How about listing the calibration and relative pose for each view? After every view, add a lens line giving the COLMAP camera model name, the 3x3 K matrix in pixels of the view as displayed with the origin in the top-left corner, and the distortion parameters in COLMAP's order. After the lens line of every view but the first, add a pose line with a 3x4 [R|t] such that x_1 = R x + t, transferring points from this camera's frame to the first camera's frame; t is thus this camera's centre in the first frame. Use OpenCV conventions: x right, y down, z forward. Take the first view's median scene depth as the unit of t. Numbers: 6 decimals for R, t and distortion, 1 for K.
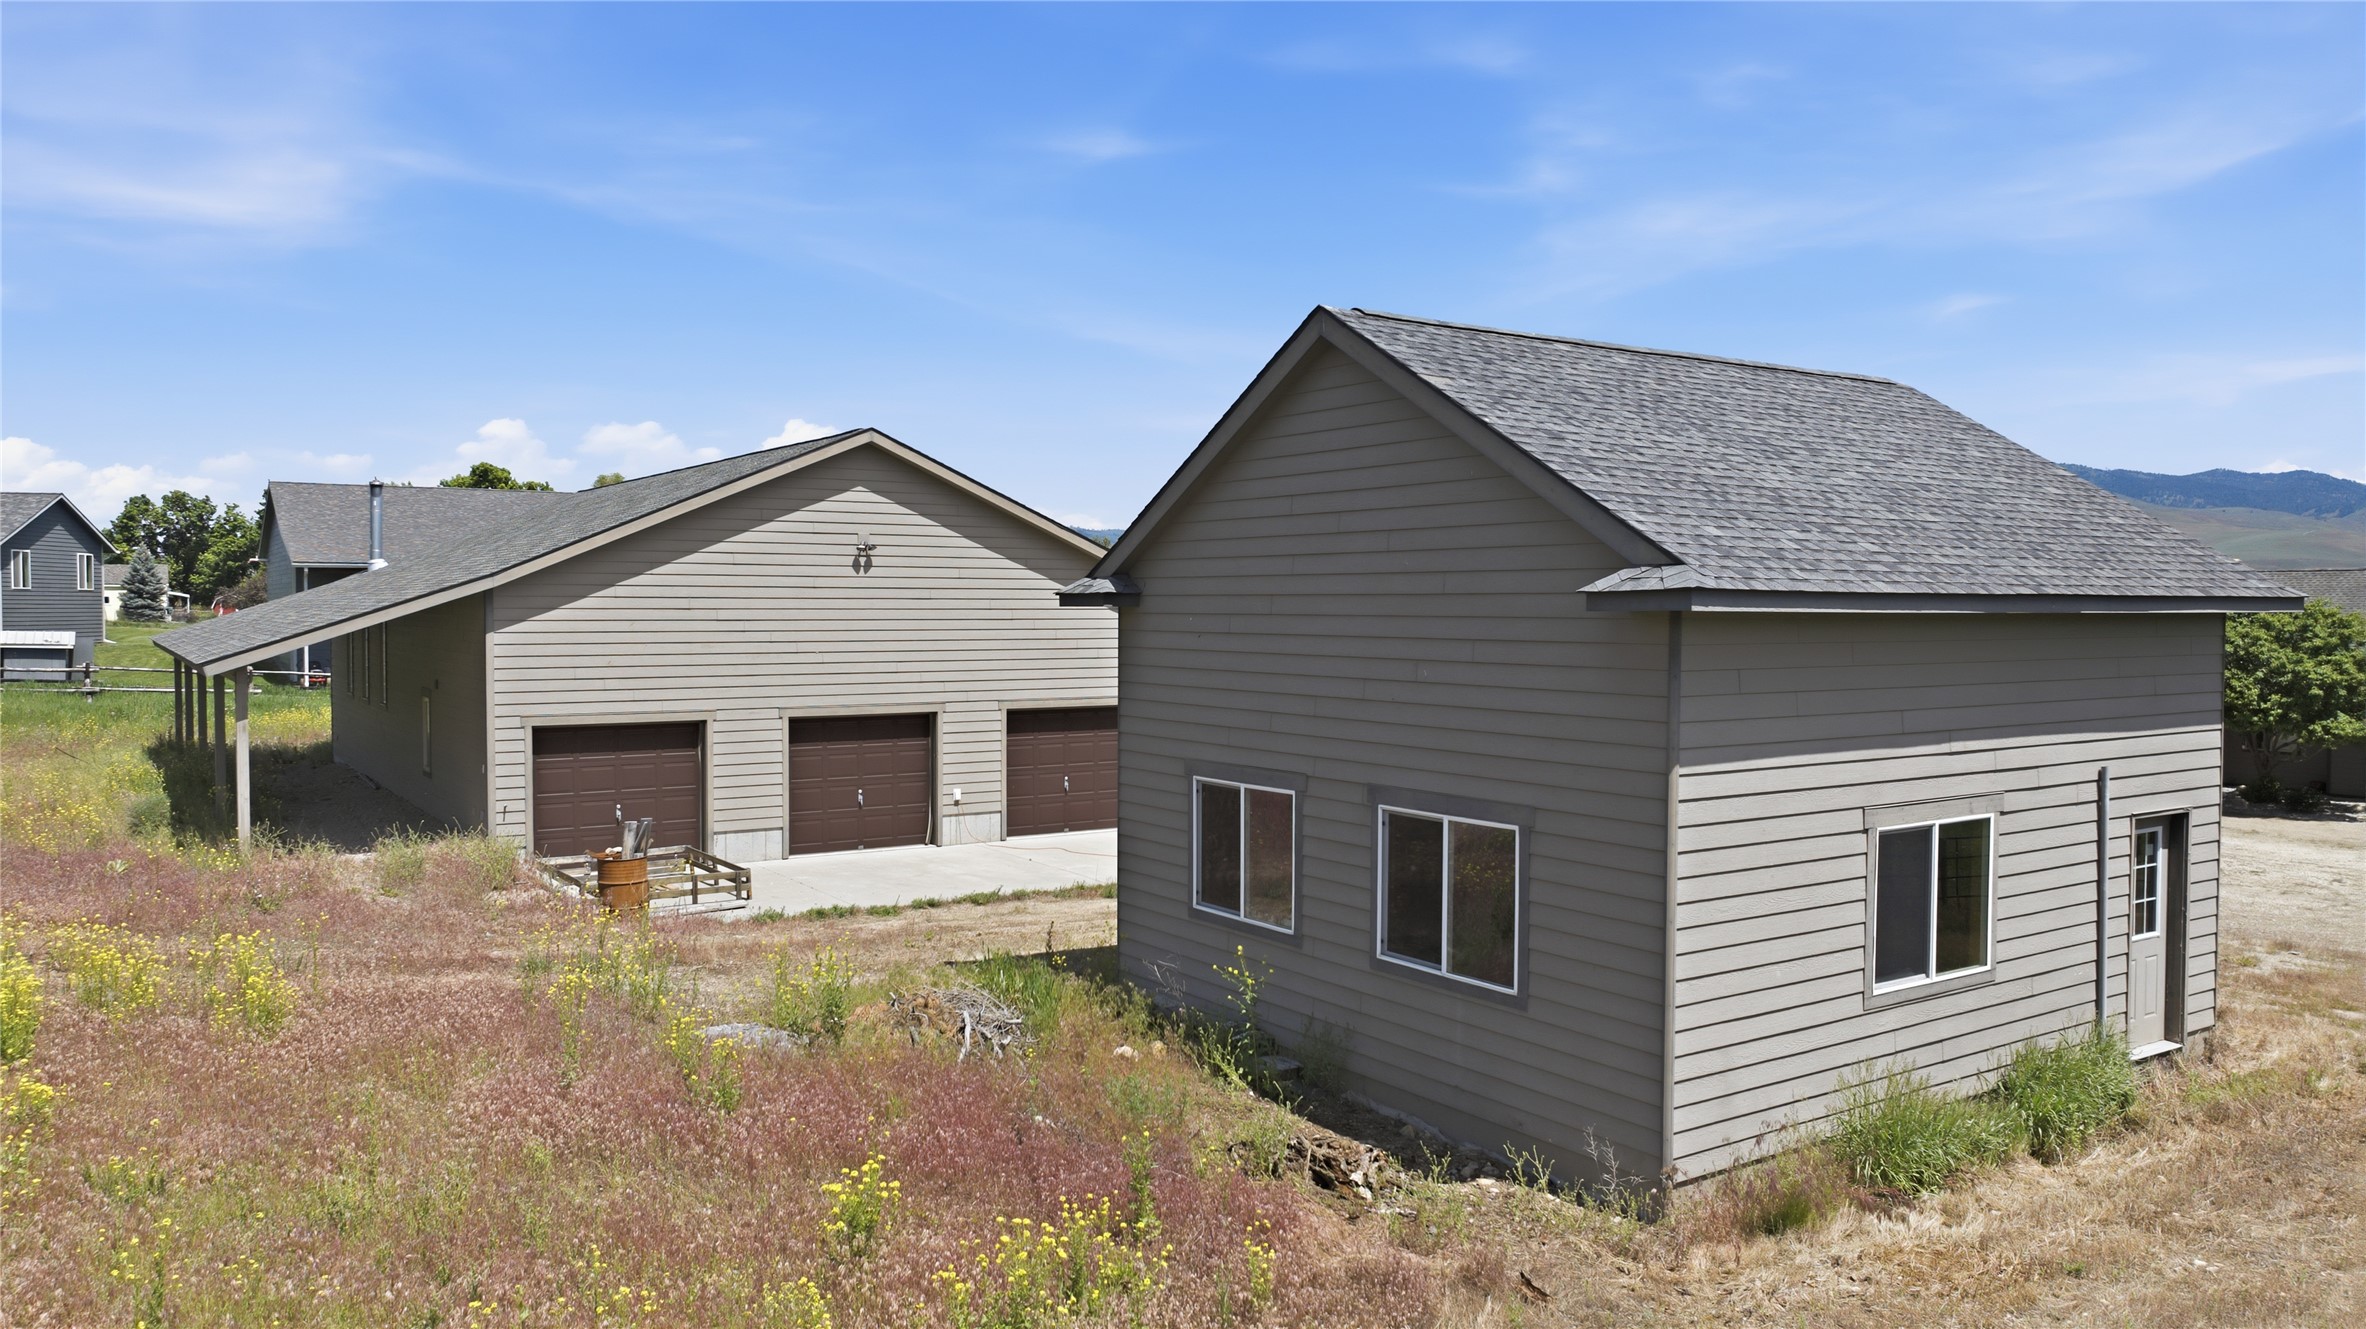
lens RADIAL K [[1646.2, 0, 1181.8], [0, 1646.2, 664.1], [0, 0, 1]] dist [-0.022311, 0.028587]
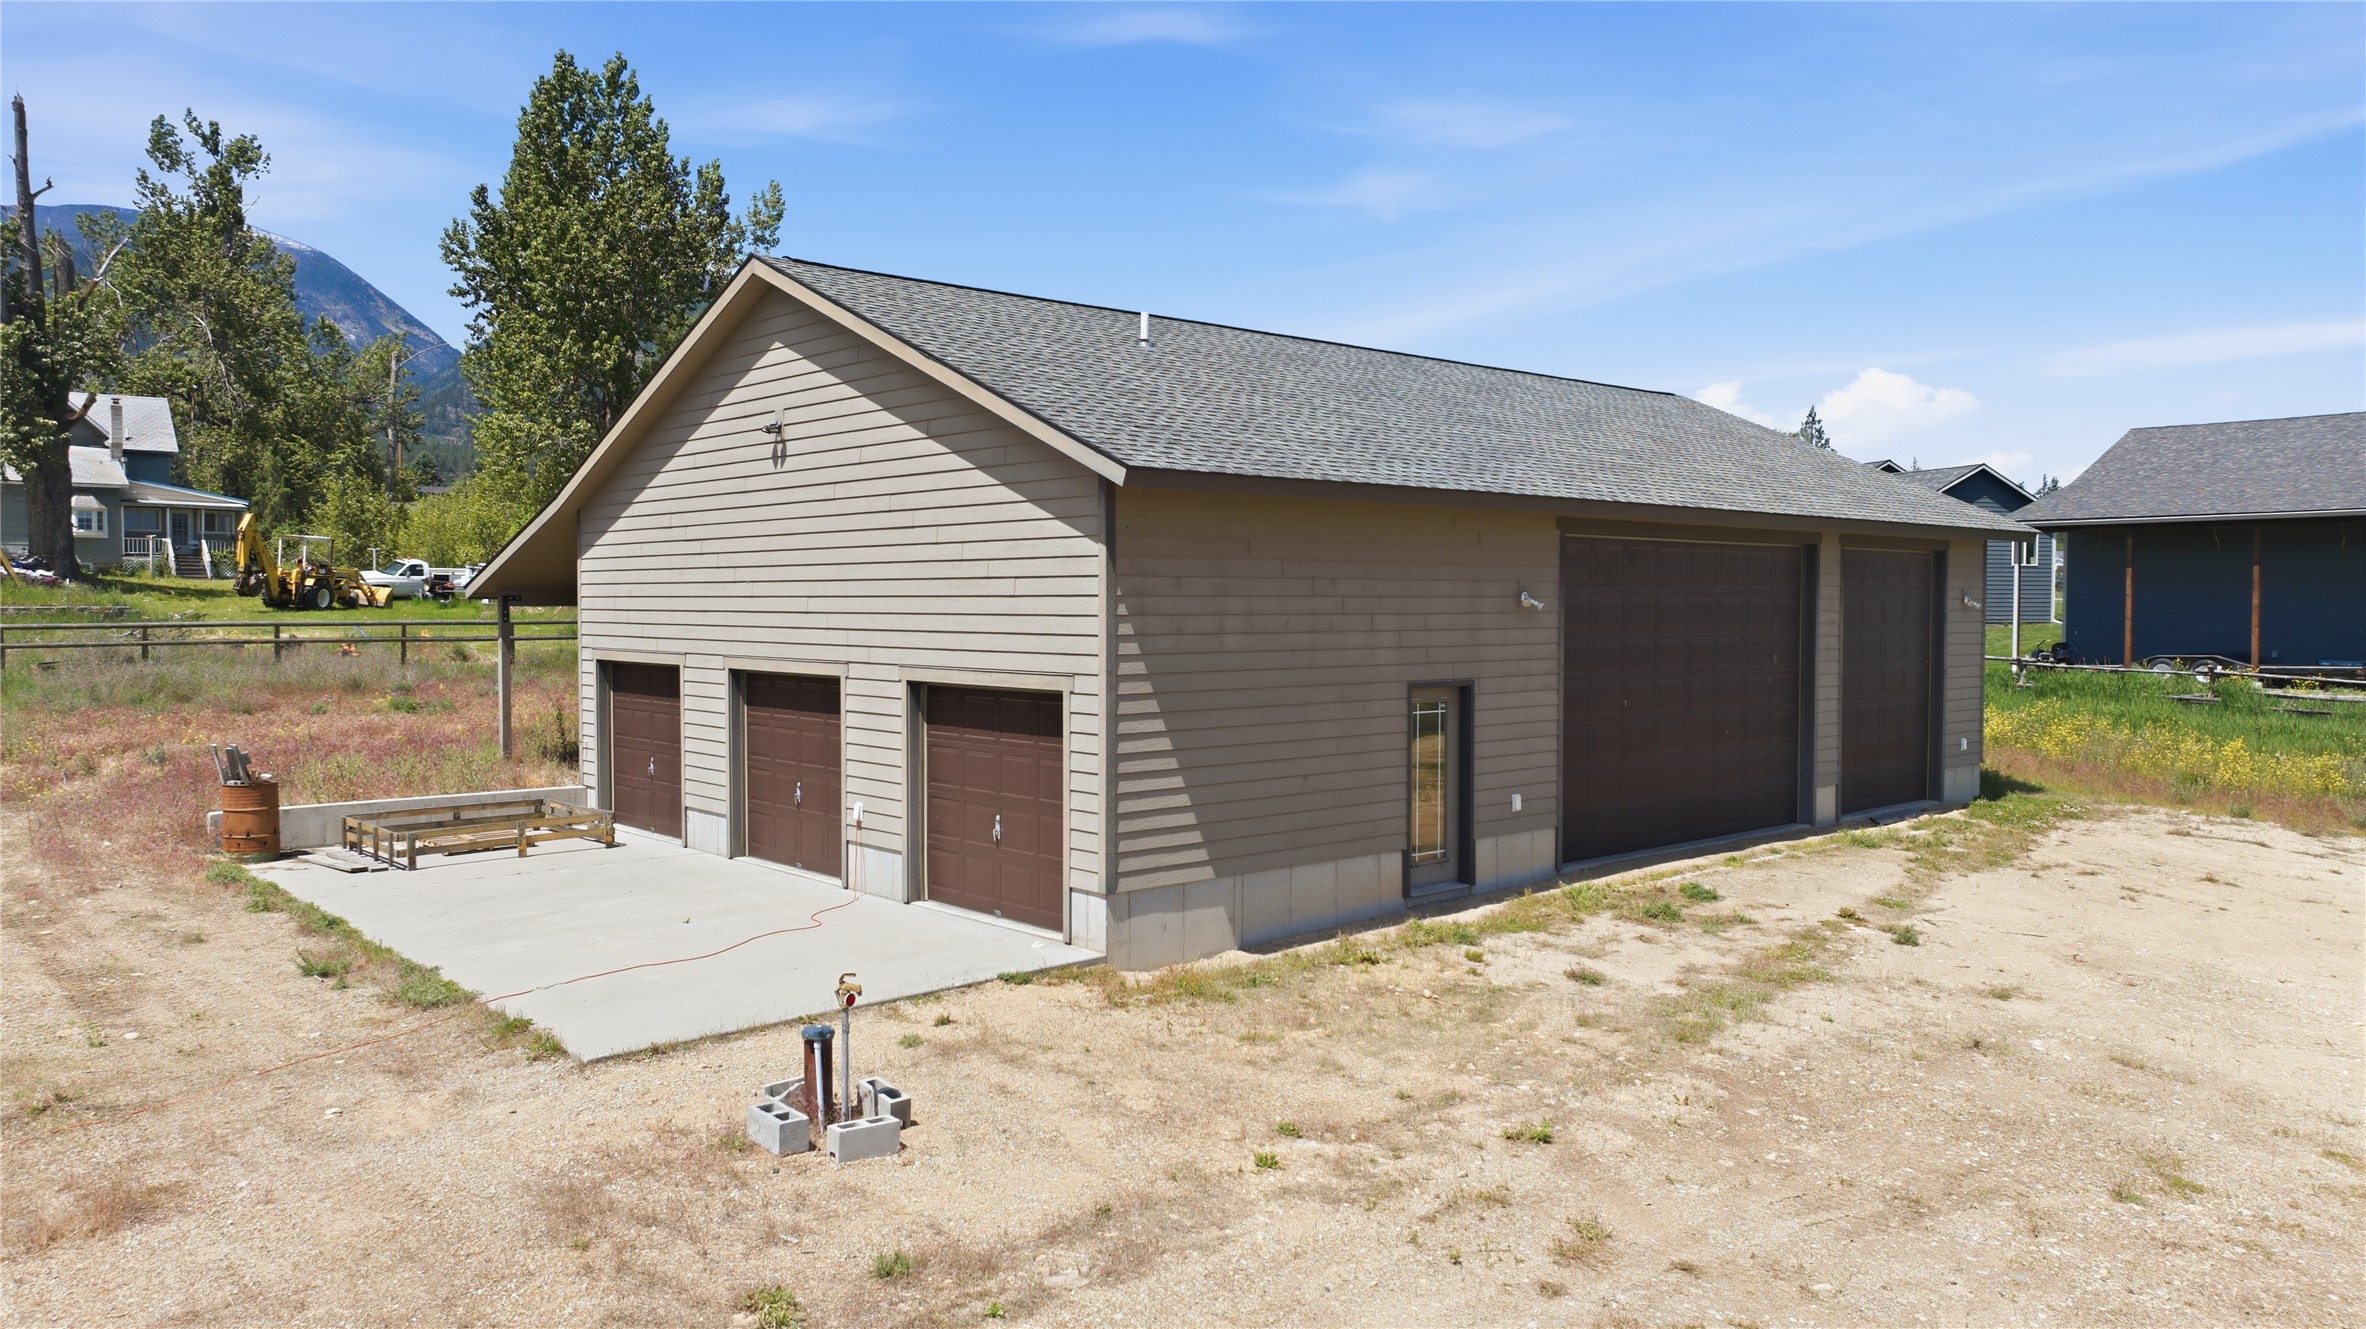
lens RADIAL K [[1646.2, 0, 1183.8], [0, 1646.2, 659.2], [0, 0, 1]] dist [-0.022311, 0.028587]
pose [[0.153275, 0.032432, -0.987651, 0.500279], [-0.036216, 0.998974, 0.027183, 0.000283], [0.987520, 0.031603, 0.154293, 1.031836]]
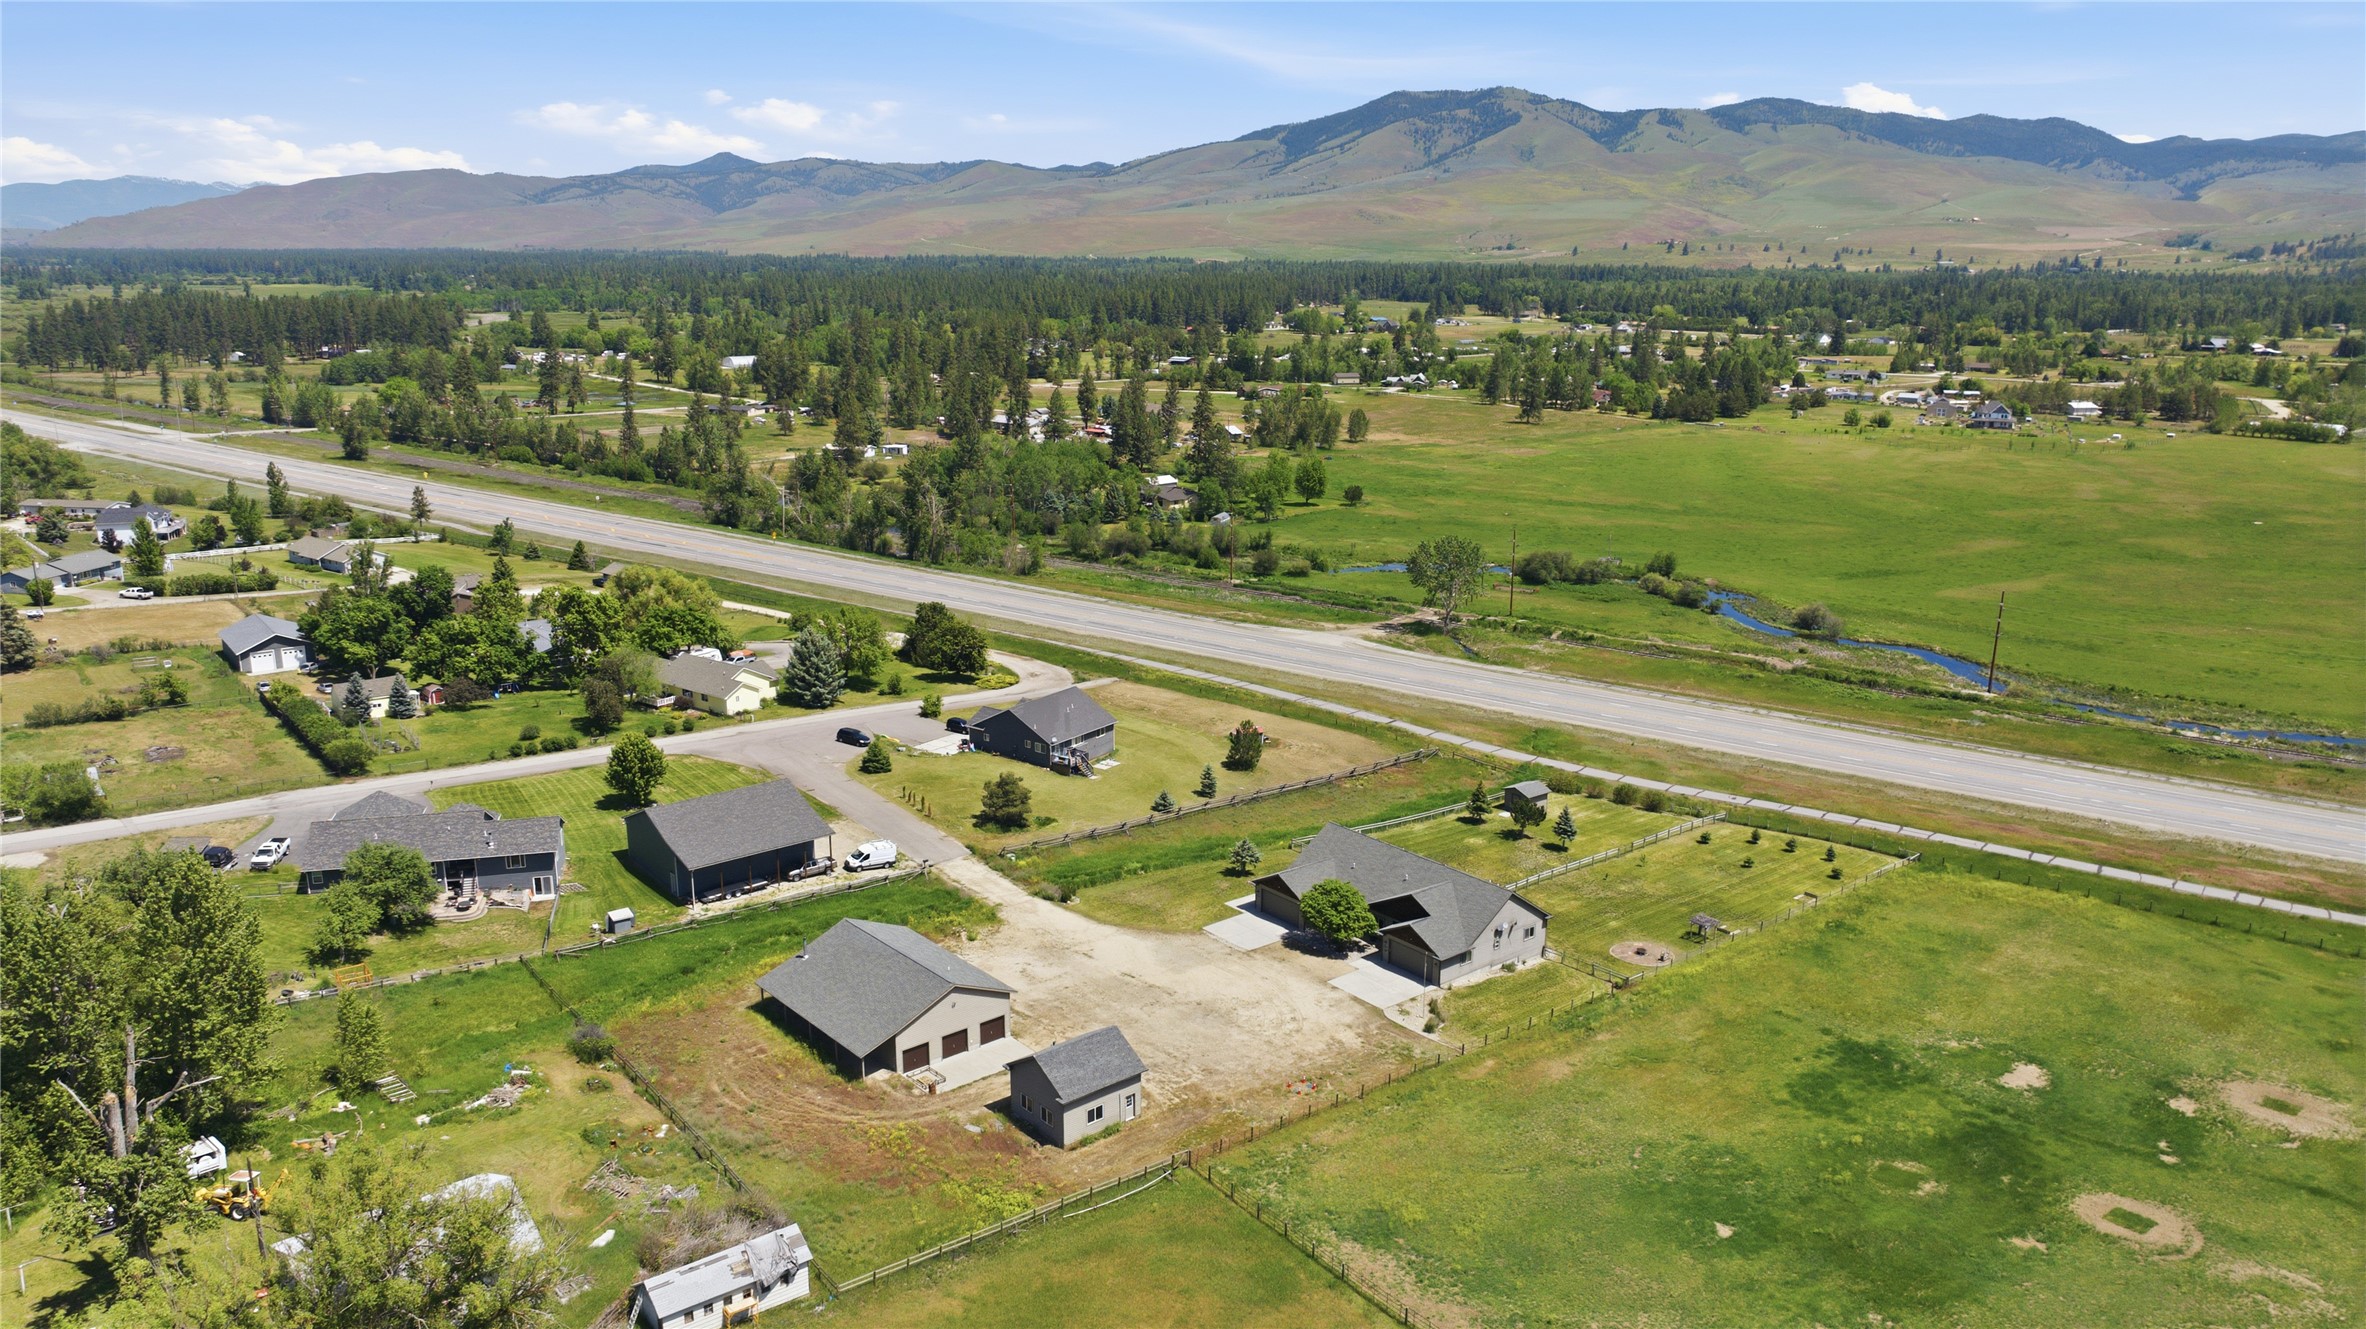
lens RADIAL K [[1646.2, 0, 1160.4], [0, 1646.2, 659.6], [0, 0, 1]] dist [-0.022311, 0.028587]
pose [[0.993740, -0.036045, 0.105743, -0.050773], [0.013095, 0.977578, 0.210167, -2.159872], [-0.110948, -0.207467, 0.971930, -3.802229]]
